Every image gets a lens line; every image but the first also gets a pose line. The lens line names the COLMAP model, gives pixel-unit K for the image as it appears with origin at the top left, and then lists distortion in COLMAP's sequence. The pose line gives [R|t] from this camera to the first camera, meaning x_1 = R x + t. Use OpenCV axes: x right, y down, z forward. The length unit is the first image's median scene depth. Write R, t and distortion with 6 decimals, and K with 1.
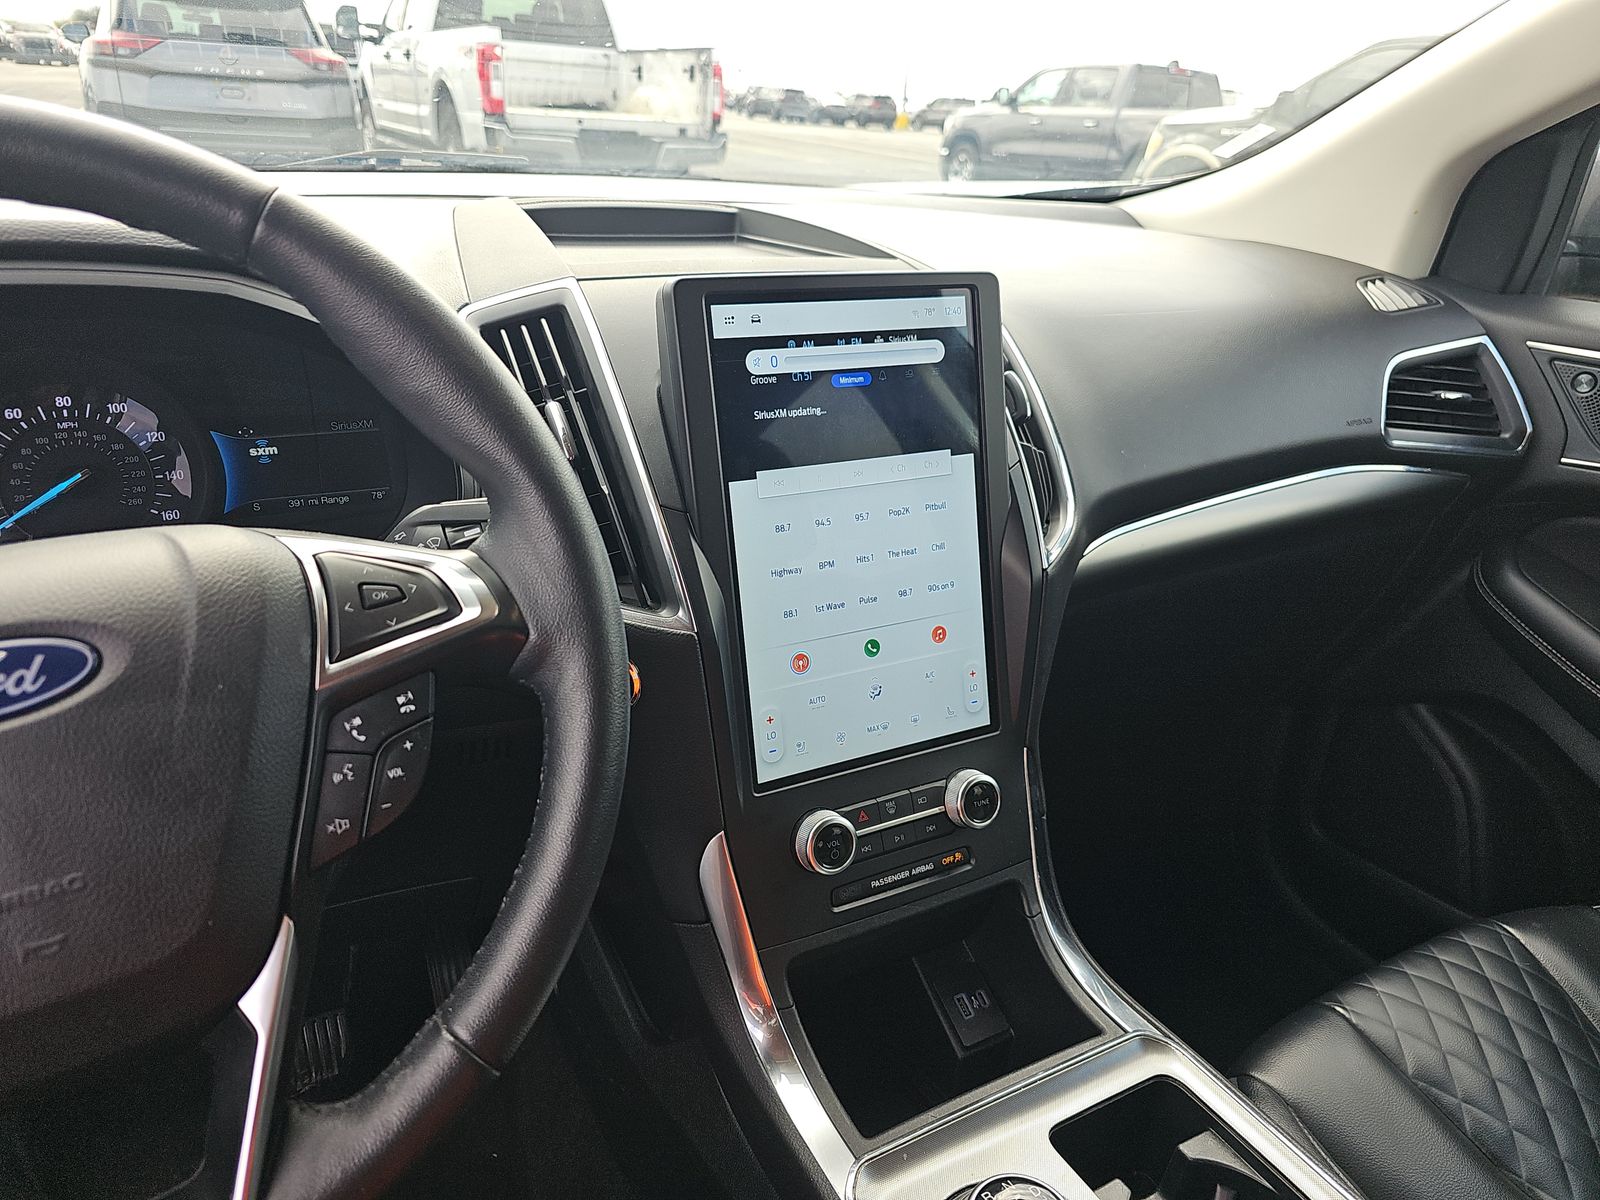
lens RADIAL K [[1101.9, 0, 800.0], [0, 1101.9, 600.0], [0, 0, 1]] dist [0.042497, -0.020493]
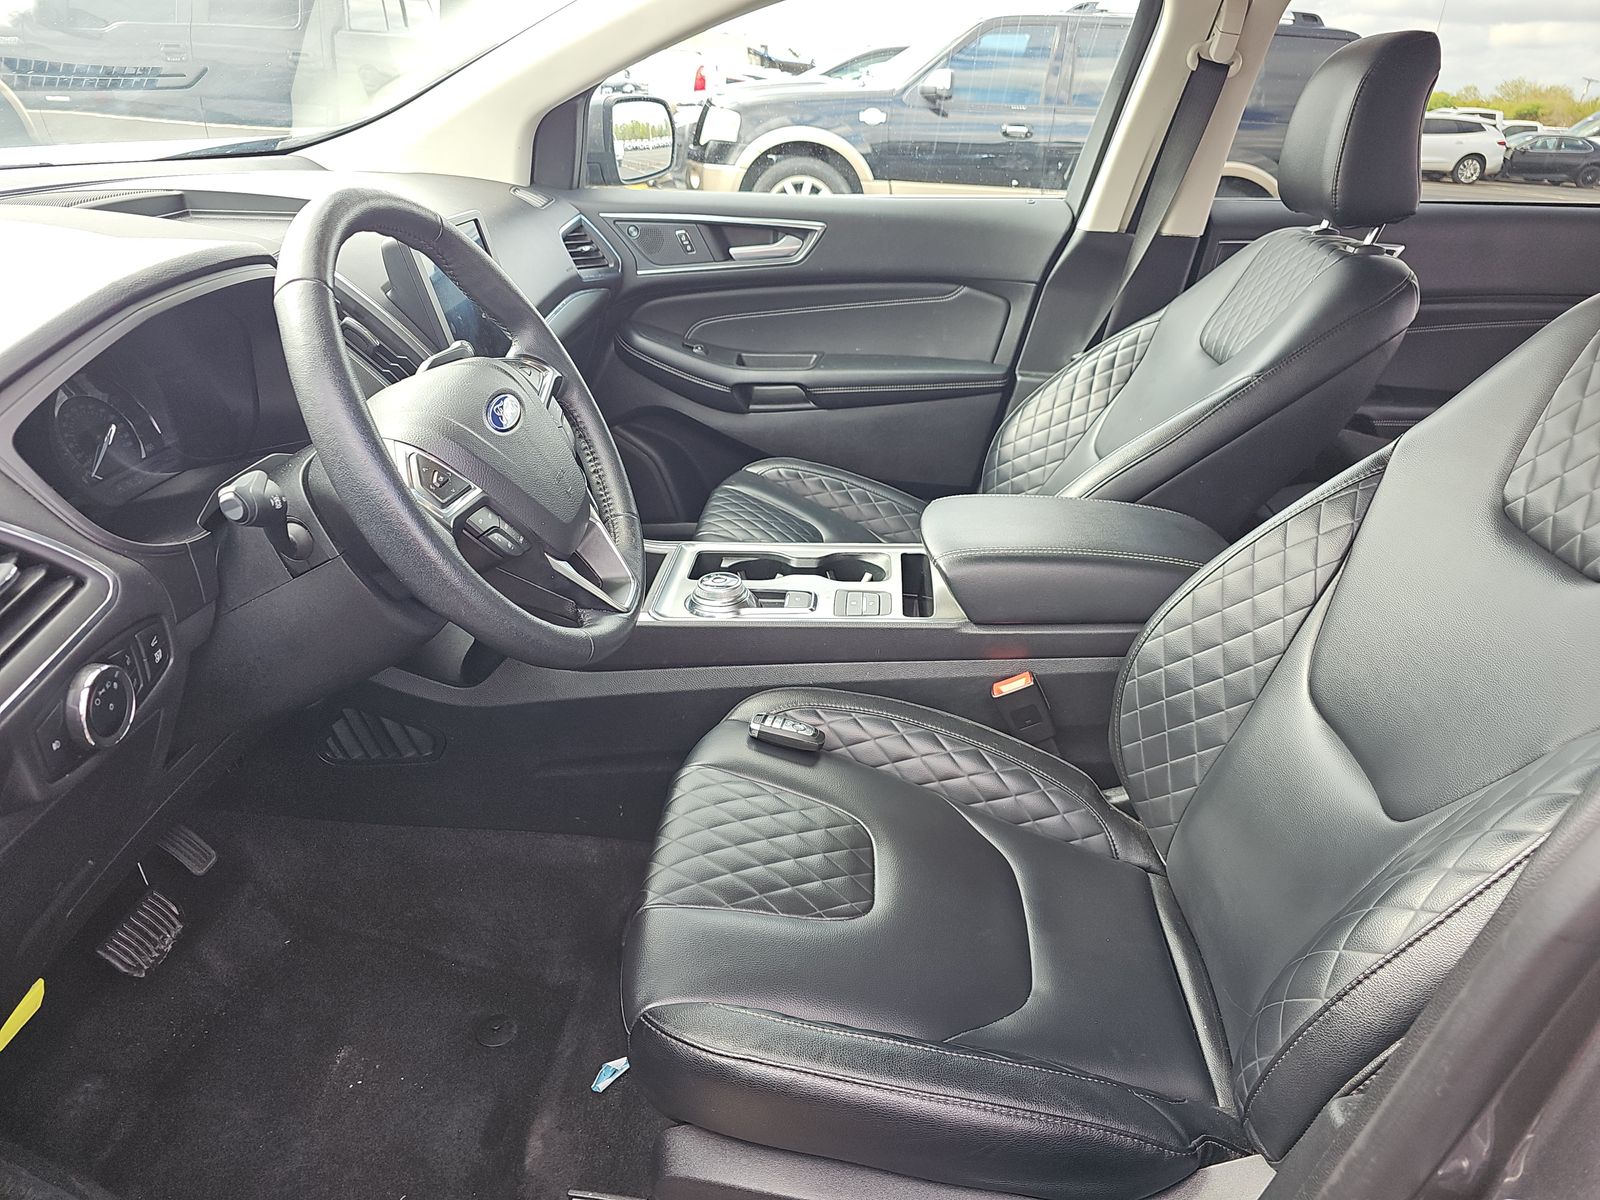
lens RADIAL K [[1101.9, 0, 800.0], [0, 1101.9, 600.0], [0, 0, 1]] dist [0.042497, -0.020493]
pose [[0.560523, -0.393192, 0.728844, -1.381620], [0.334110, 0.912663, 0.235407, 0.059396], [-0.757749, 0.111563, 0.642938, -0.668689]]
